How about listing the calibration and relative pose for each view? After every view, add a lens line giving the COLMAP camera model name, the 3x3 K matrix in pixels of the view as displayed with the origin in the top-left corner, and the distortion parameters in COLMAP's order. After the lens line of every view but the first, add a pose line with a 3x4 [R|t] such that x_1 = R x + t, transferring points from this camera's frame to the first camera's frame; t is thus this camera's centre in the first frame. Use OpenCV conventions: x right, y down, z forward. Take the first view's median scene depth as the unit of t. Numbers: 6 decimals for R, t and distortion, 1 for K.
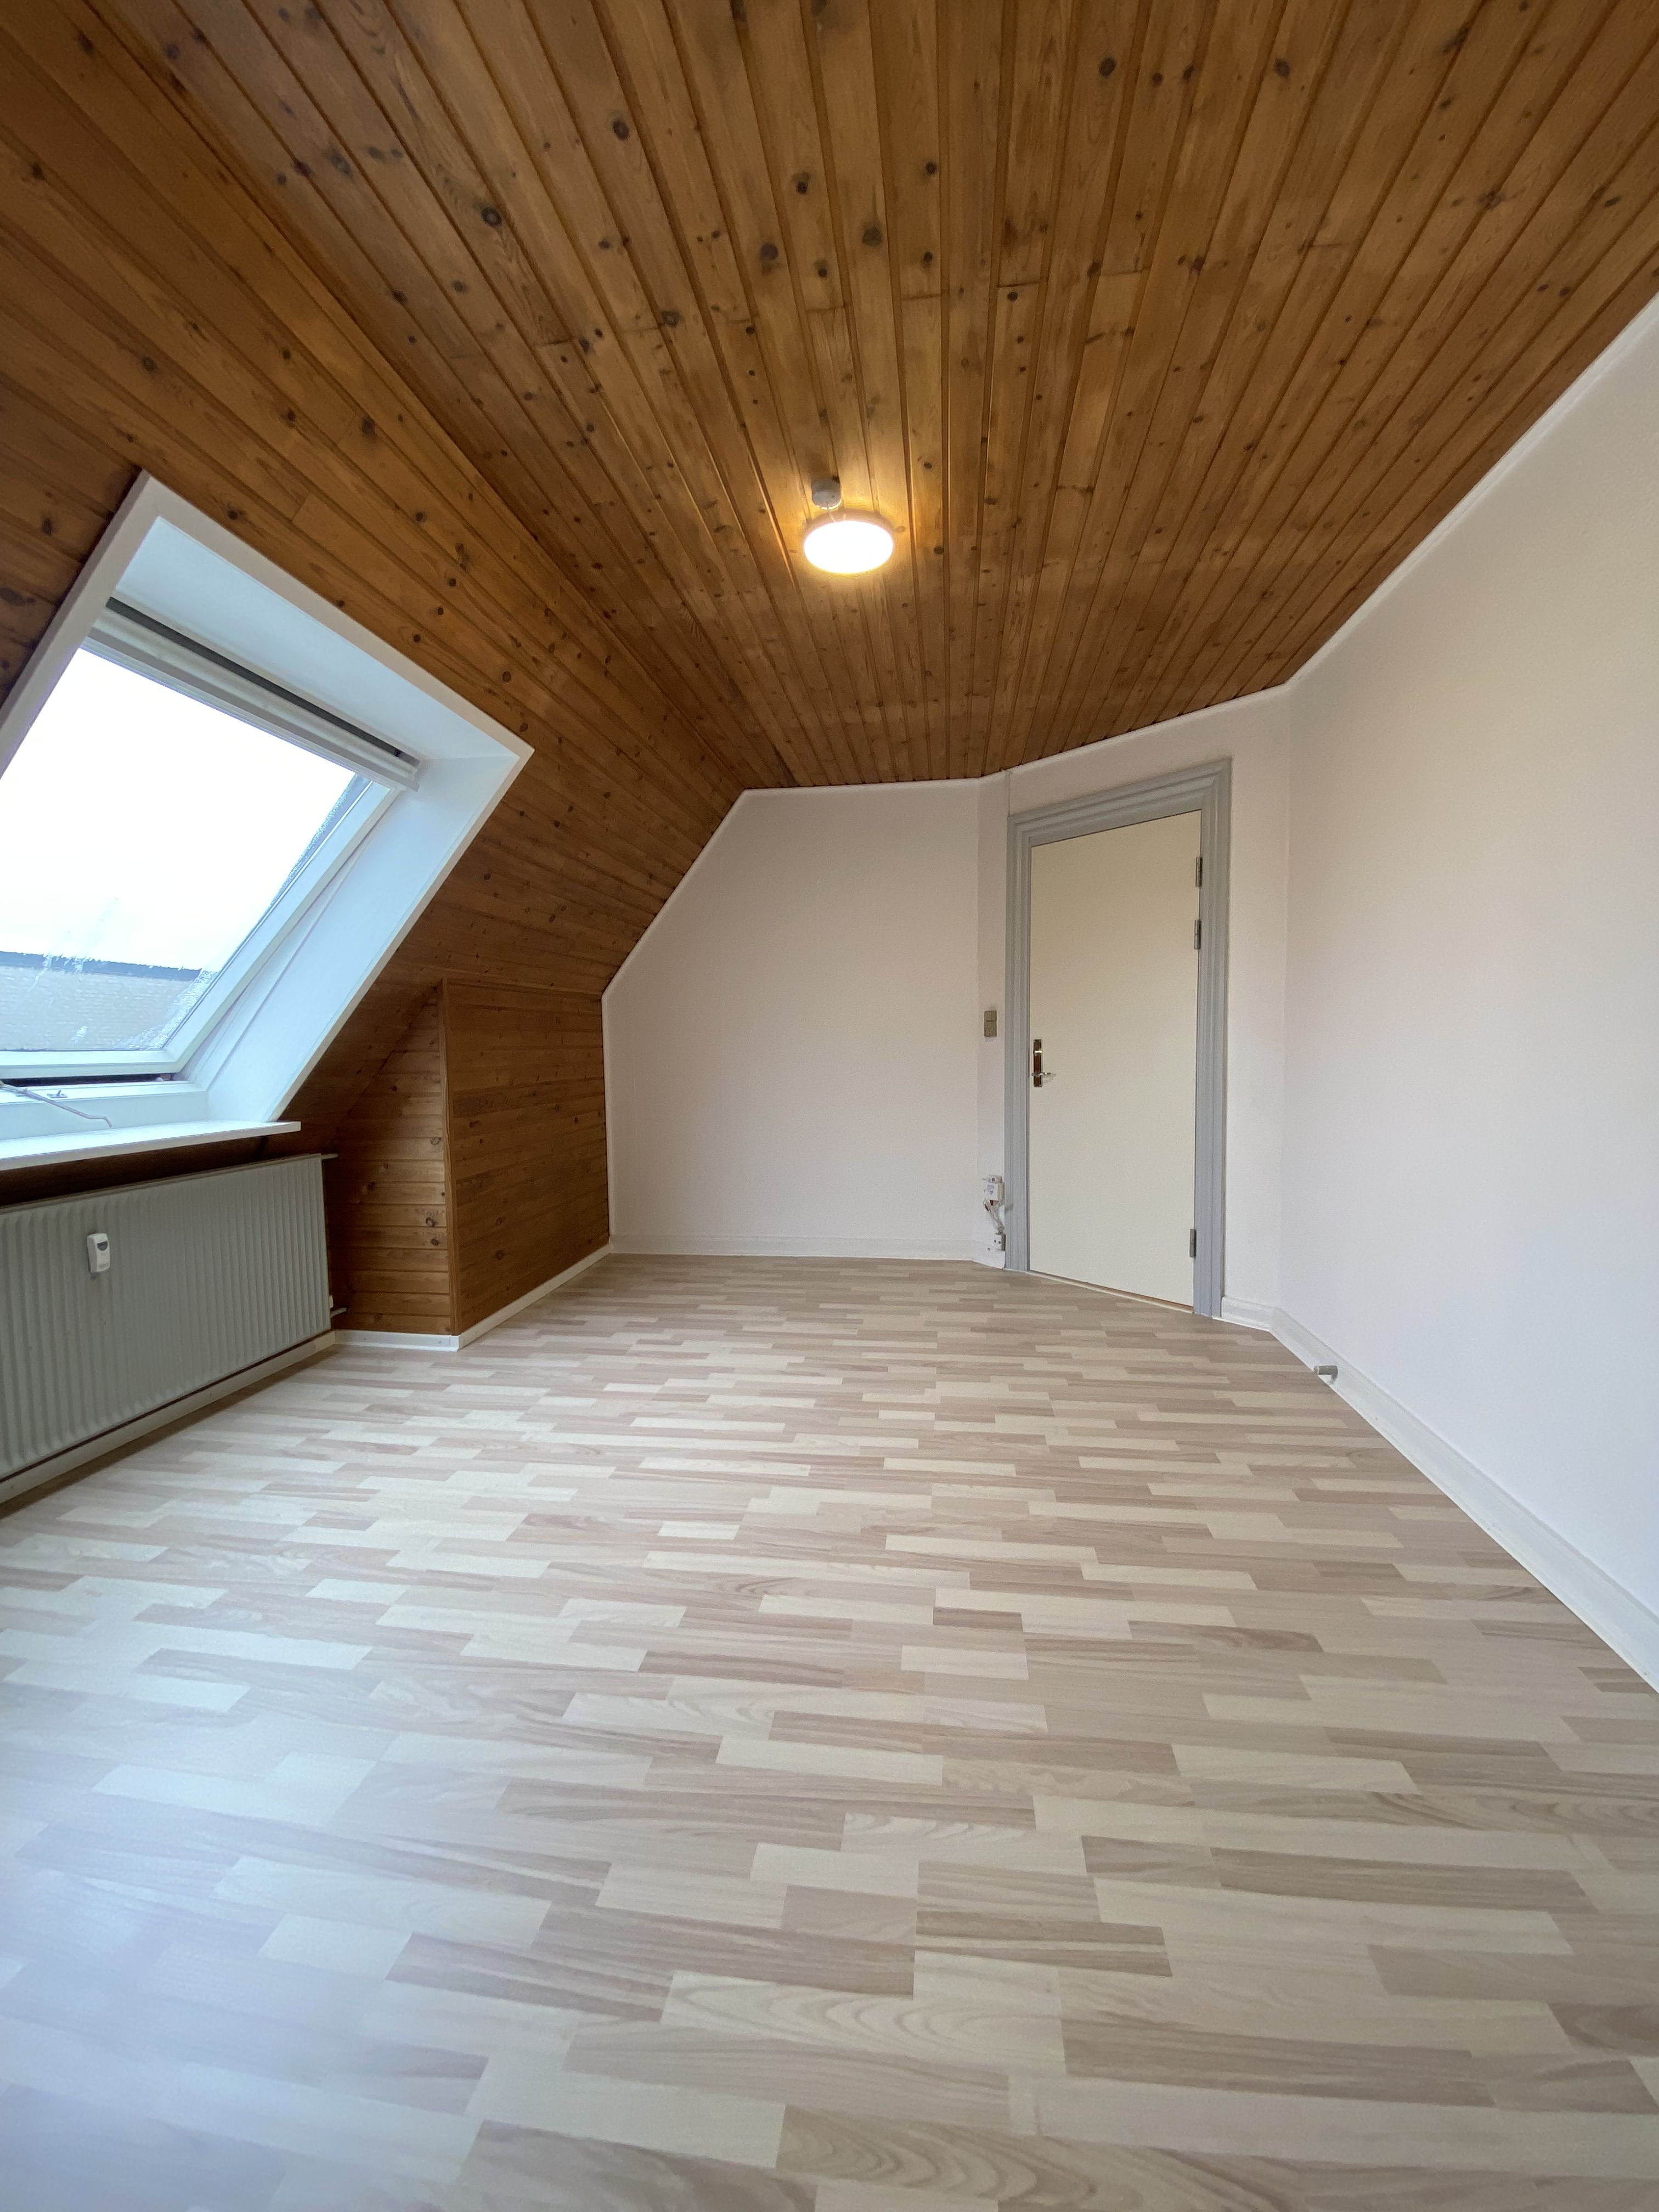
lens RADIAL K [[901.6, 0, 829.5], [0, 901.6, 1106.0], [0, 0, 1]] dist [0.017057, -0.014618]
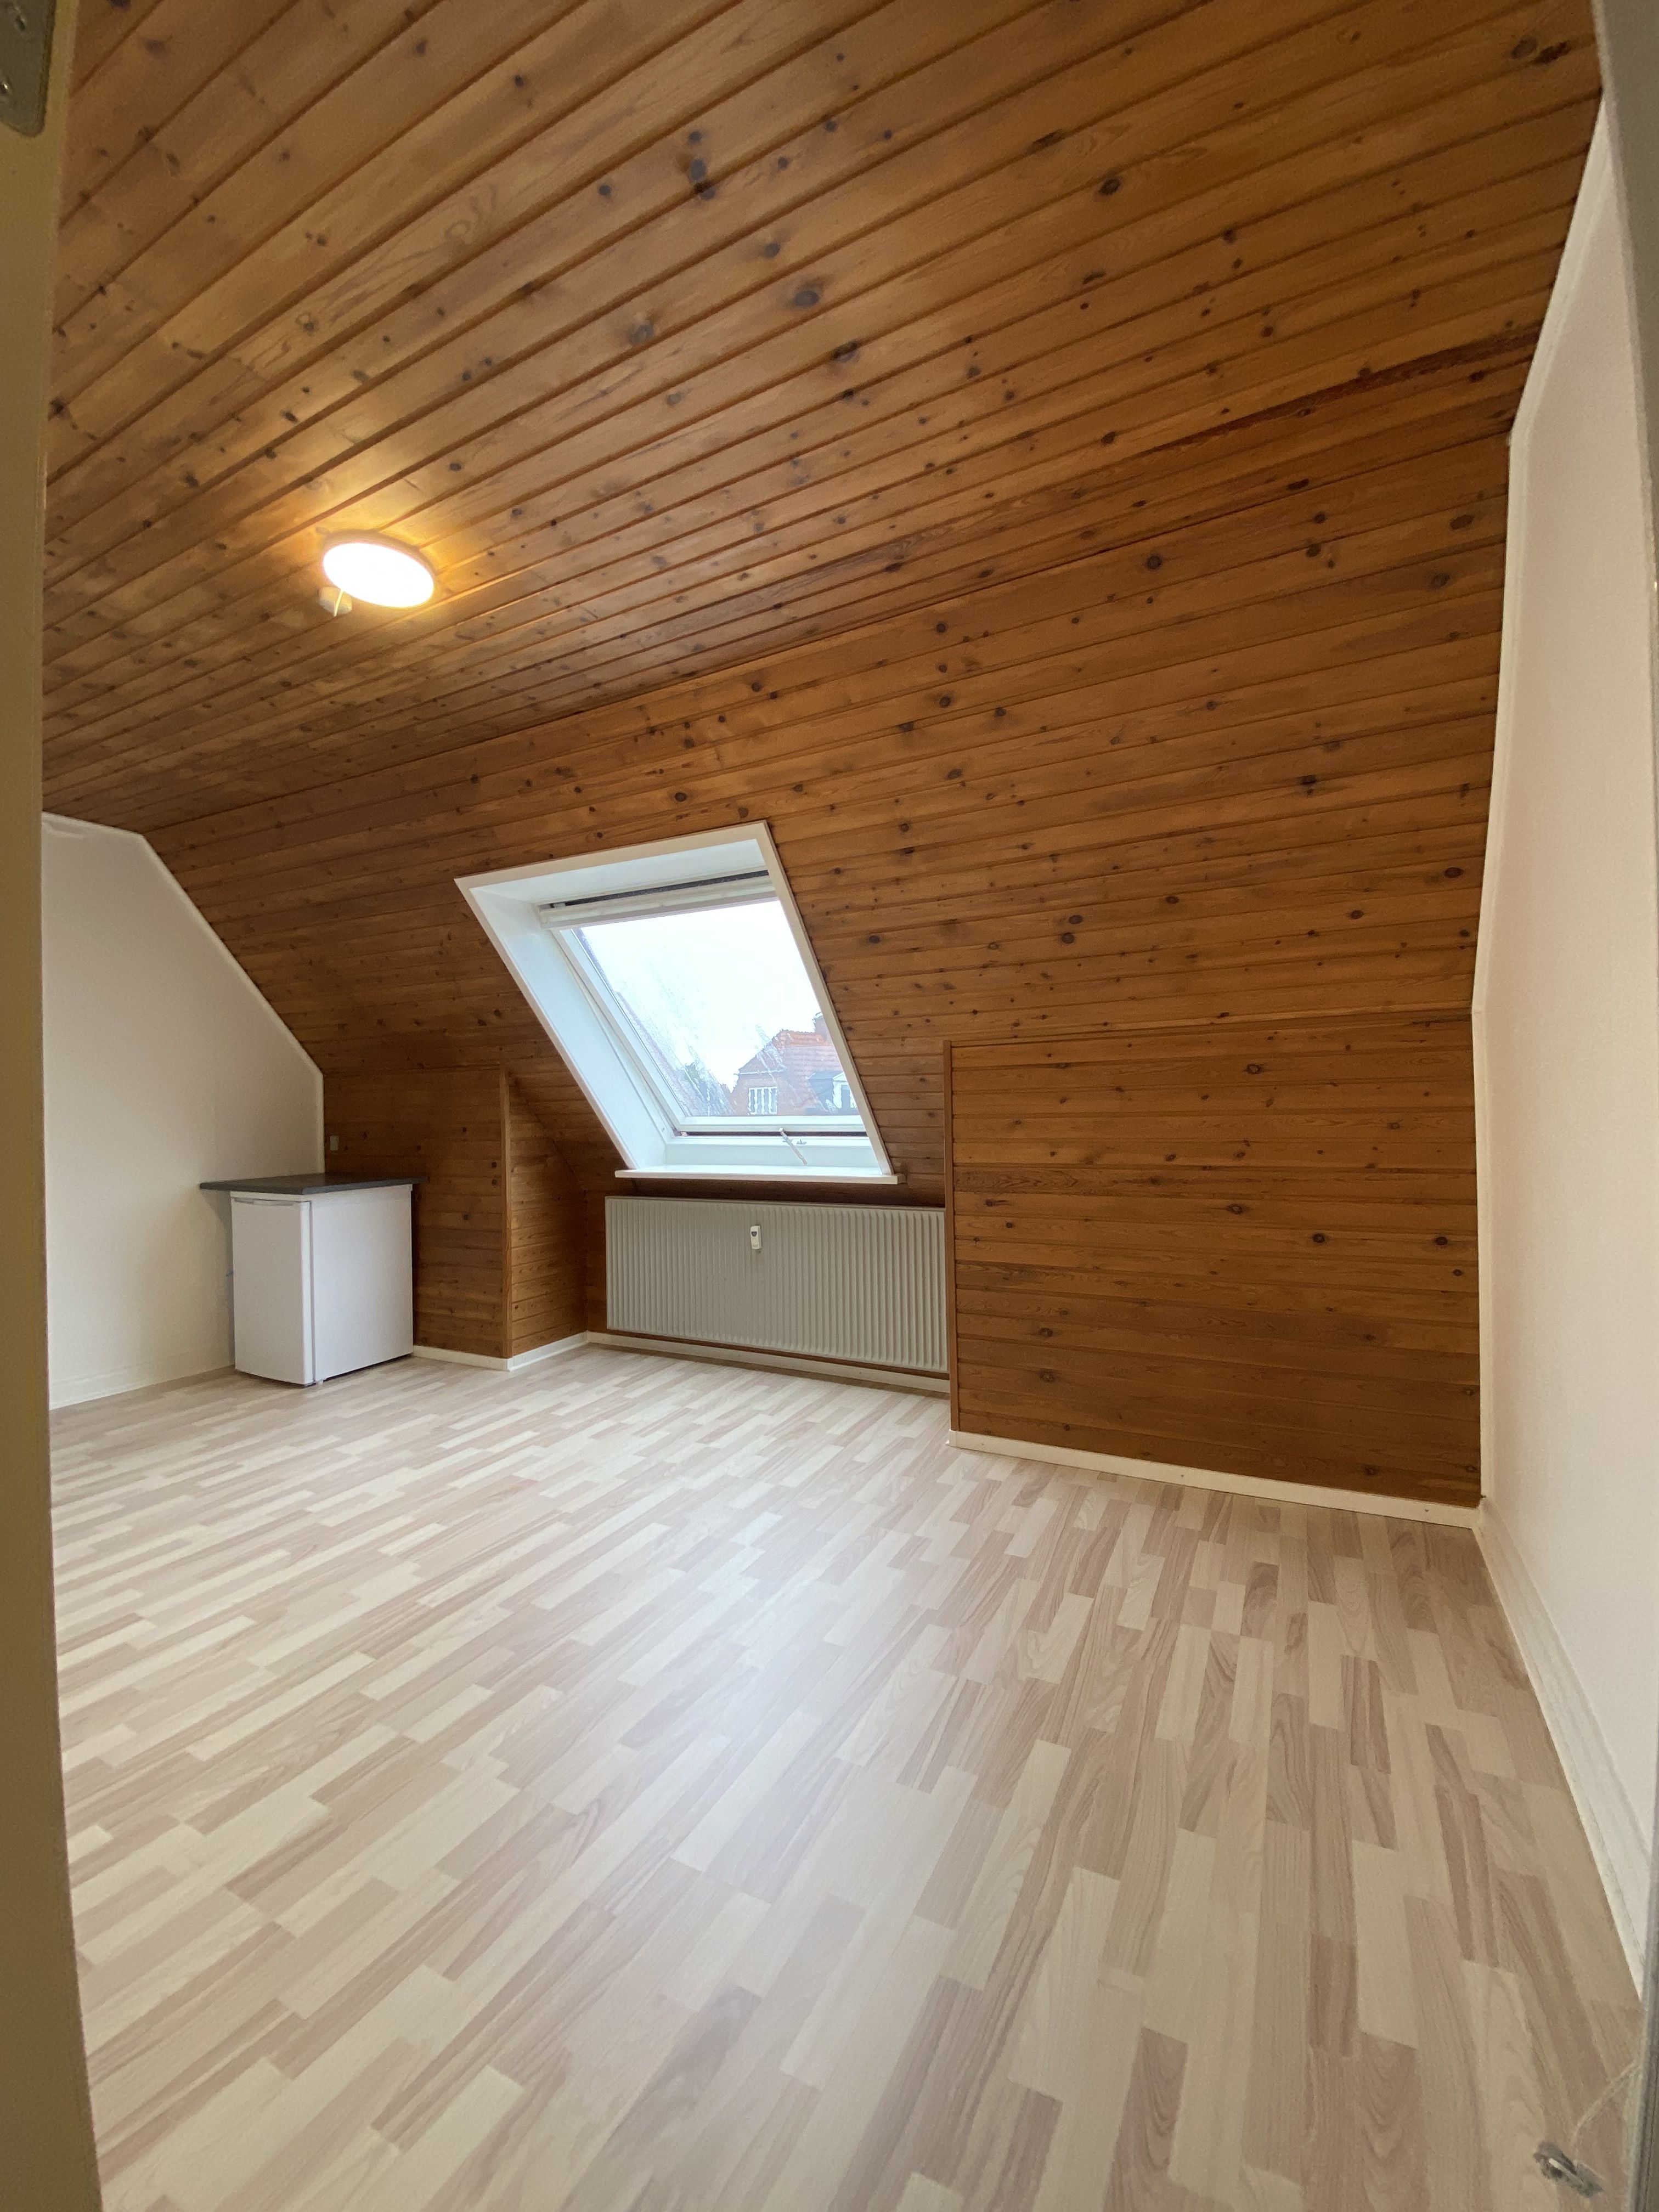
lens RADIAL K [[901.6, 0, 829.5], [0, 901.6, 1106.0], [0, 0, 1]] dist [0.017057, -0.014618]
pose [[-0.347771, 0.022850, -0.937301, 0.635749], [-0.038635, 0.998505, 0.038676, -0.137367], [0.936783, 0.049663, -0.346368, 1.569239]]
